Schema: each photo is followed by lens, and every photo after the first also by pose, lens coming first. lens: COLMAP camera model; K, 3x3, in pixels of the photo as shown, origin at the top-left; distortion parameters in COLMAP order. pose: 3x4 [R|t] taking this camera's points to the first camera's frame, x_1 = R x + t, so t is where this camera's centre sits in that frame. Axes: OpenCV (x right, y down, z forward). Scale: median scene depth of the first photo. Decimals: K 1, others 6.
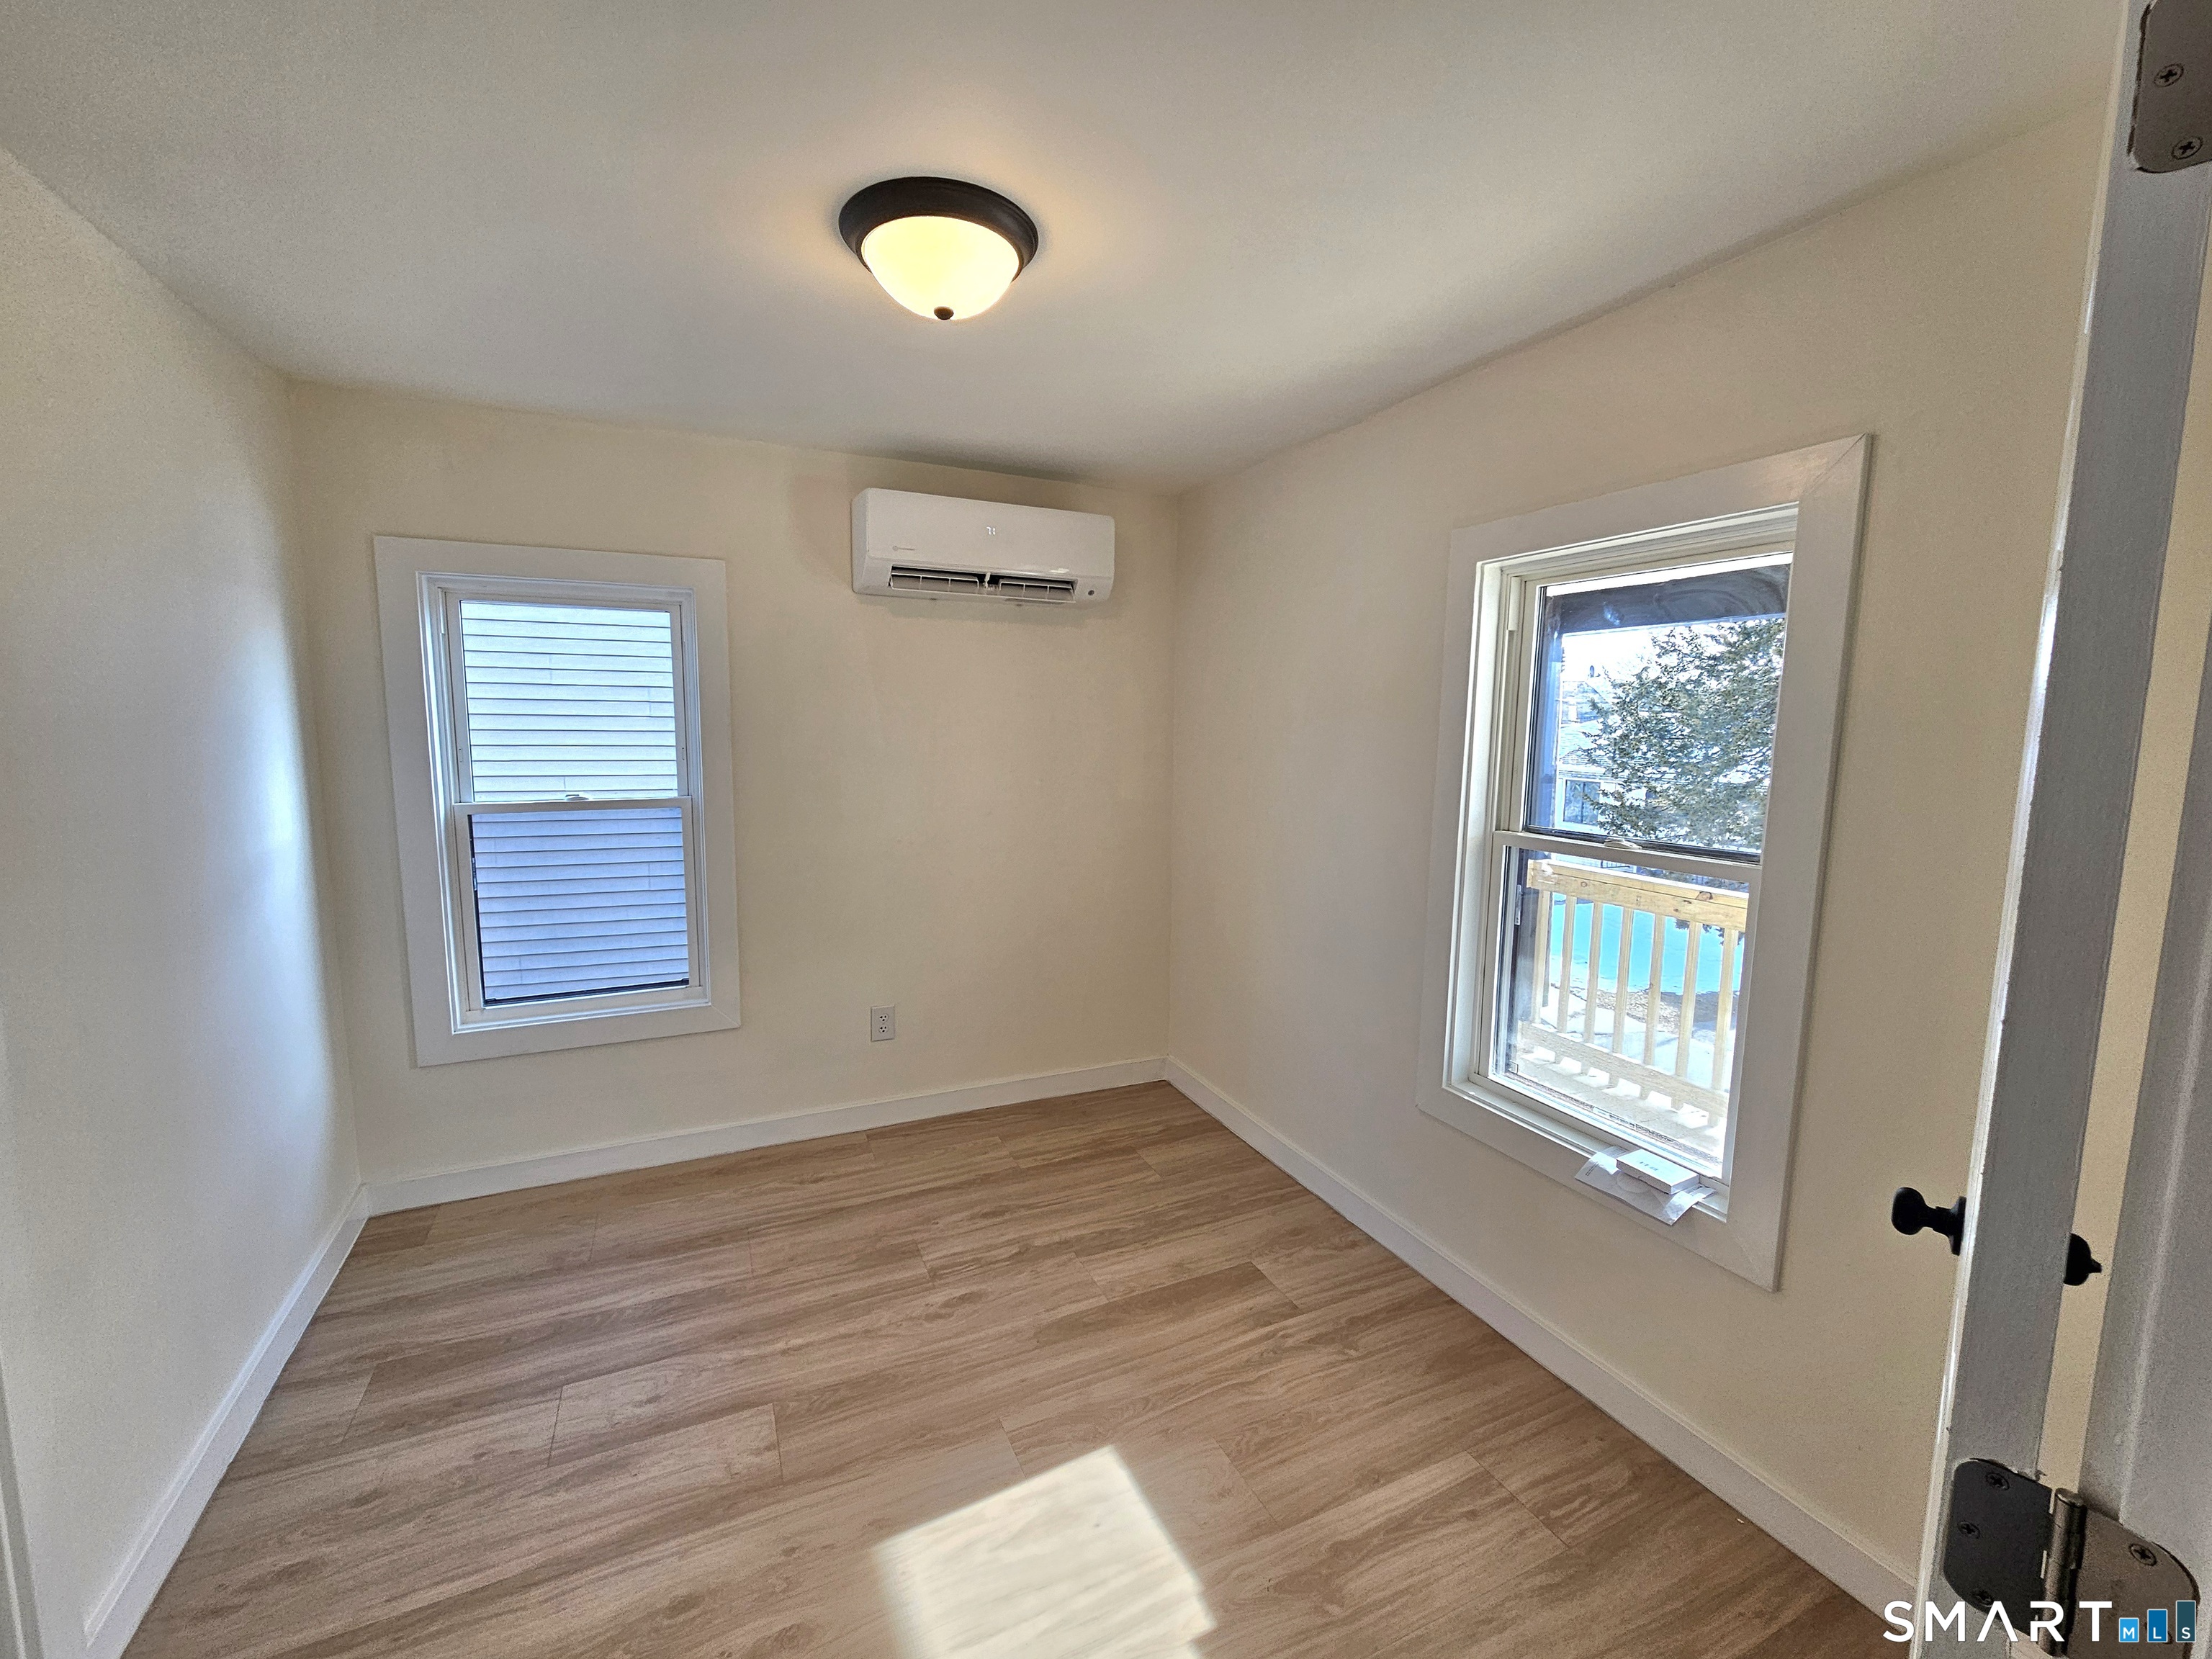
lens RADIAL K [[896.1, 0, 1069.0], [0, 896.1, 825.5], [0, 0, 1]] dist [-0.001151, 0.000045]
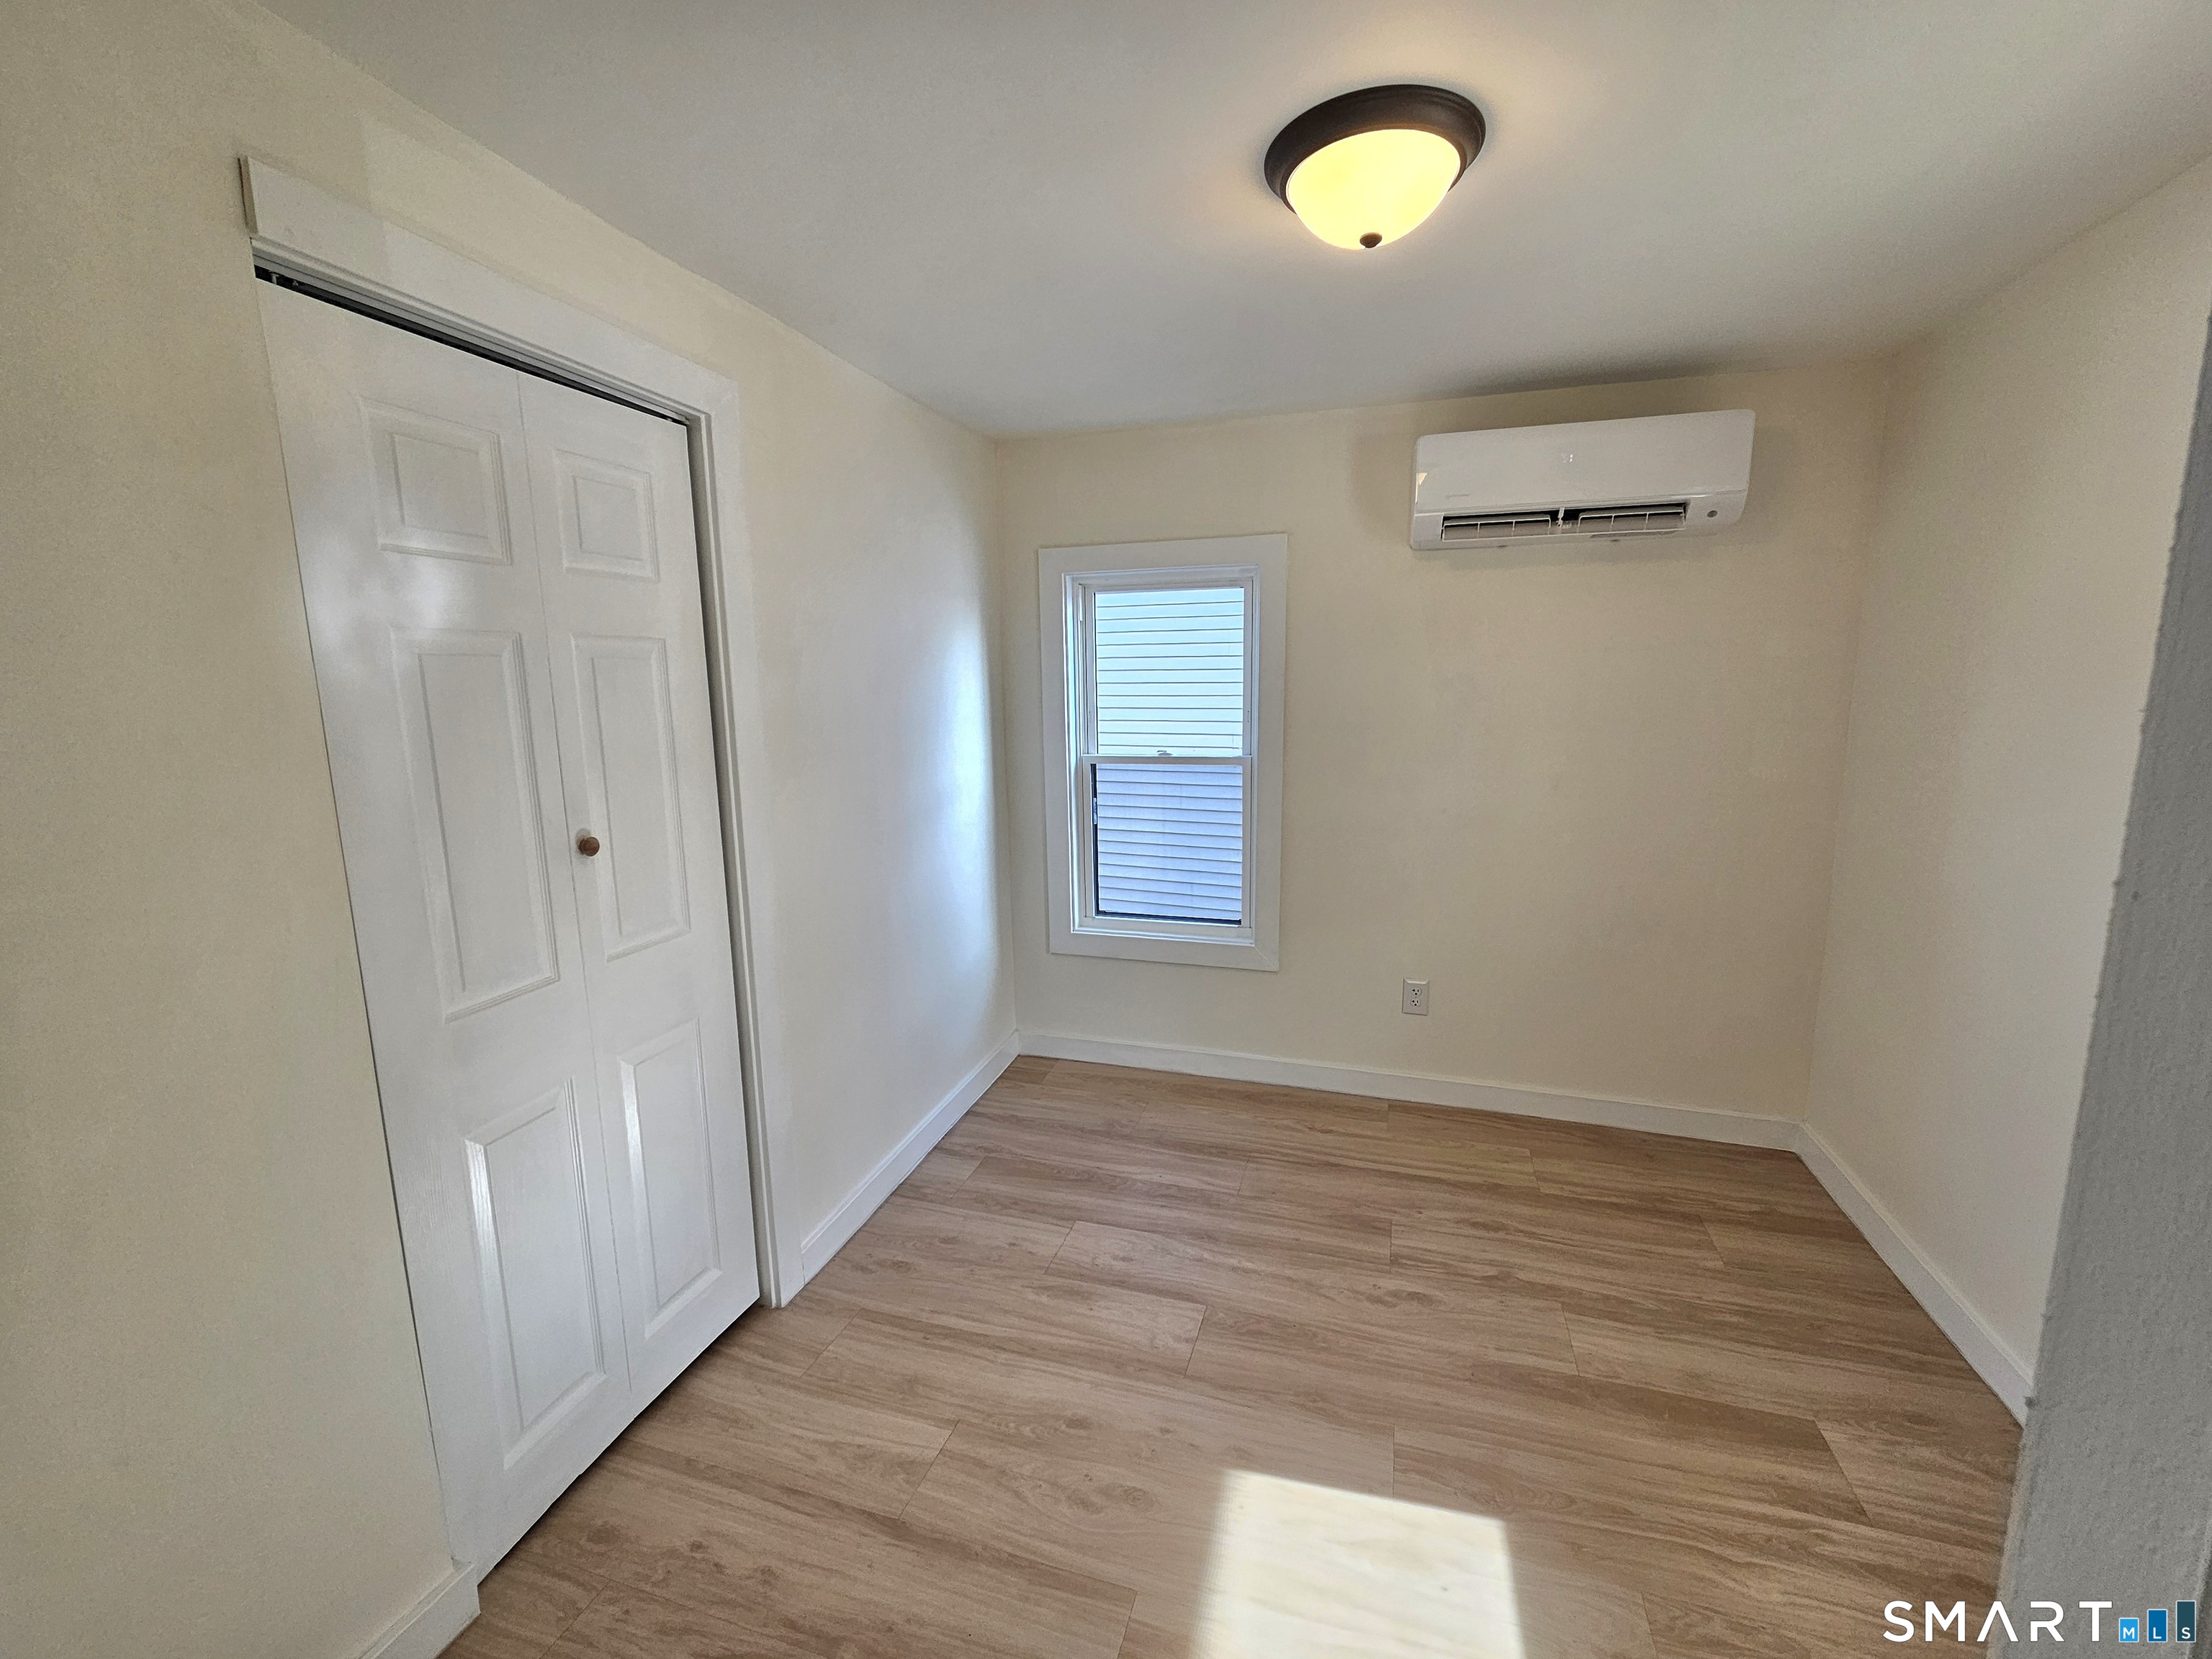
lens RADIAL K [[893.6, 0, 1142.7], [0, 893.6, 825.0], [0, 0, 1]] dist [0.002101, 0.000052]
pose [[0.752719, 0.086964, -0.652572, 0.233618], [-0.059516, 0.996167, 0.064103, -0.011284], [0.655646, -0.009413, 0.755010, 0.099791]]
